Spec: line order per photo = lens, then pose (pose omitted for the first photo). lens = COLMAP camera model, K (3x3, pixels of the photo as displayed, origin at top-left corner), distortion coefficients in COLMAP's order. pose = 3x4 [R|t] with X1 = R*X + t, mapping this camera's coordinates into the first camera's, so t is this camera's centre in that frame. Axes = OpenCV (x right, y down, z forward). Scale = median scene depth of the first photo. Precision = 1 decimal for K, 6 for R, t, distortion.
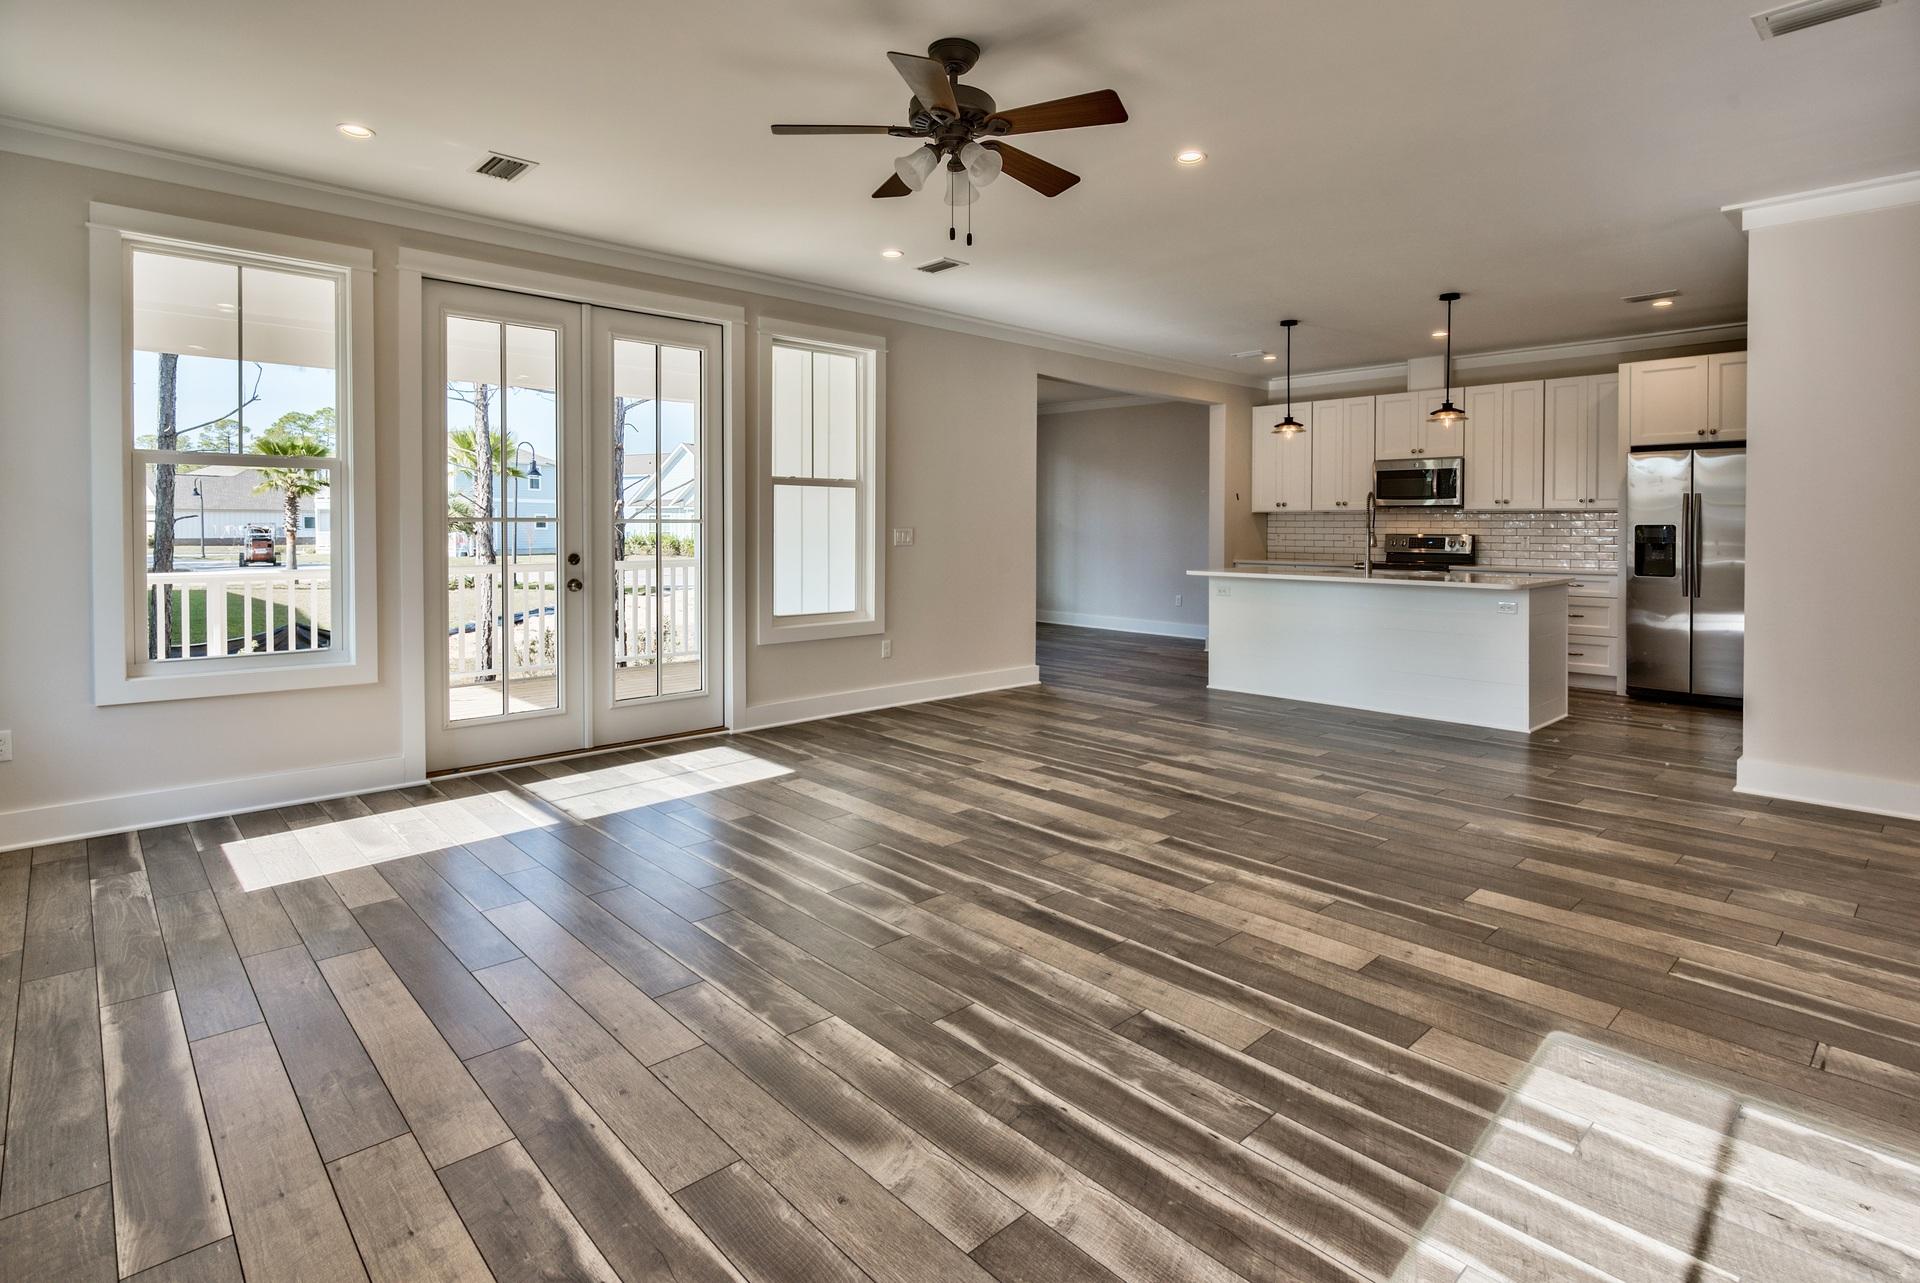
lens RADIAL K [[971.2, 0, 940.0], [0, 971.2, 534.5], [0, 0, 1]] dist [-0.005082, -0.001195]
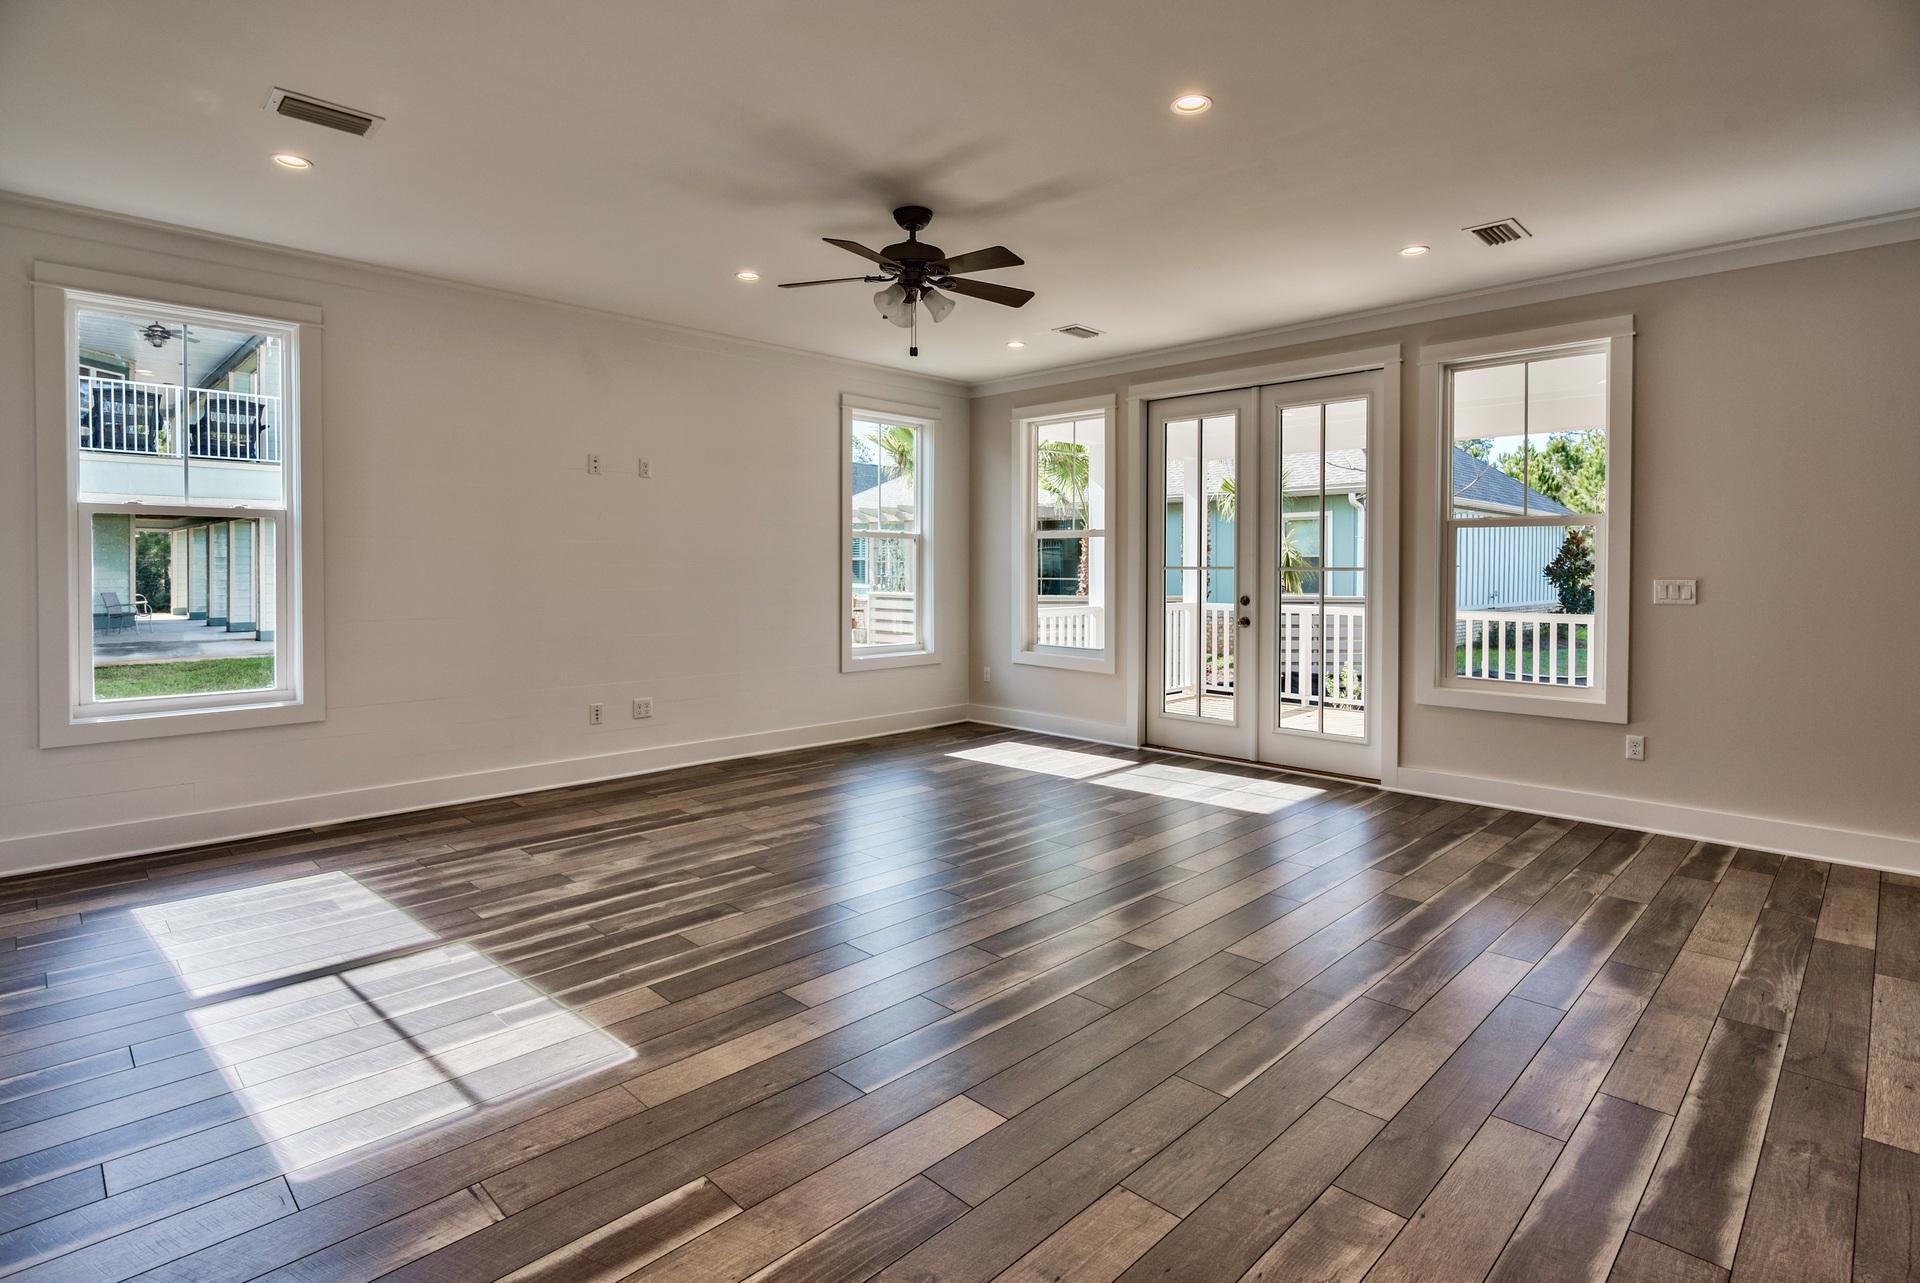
lens RADIAL K [[934.9, 0, 979.6], [0, 934.9, 579.5], [0, 0, 1]] dist [-0.000324, 0.000058]
pose [[0.061287, 0.010170, -0.998068, 1.576449], [-0.012655, 0.999876, 0.009412, -0.016569], [0.998040, 0.012054, 0.061408, 1.236786]]
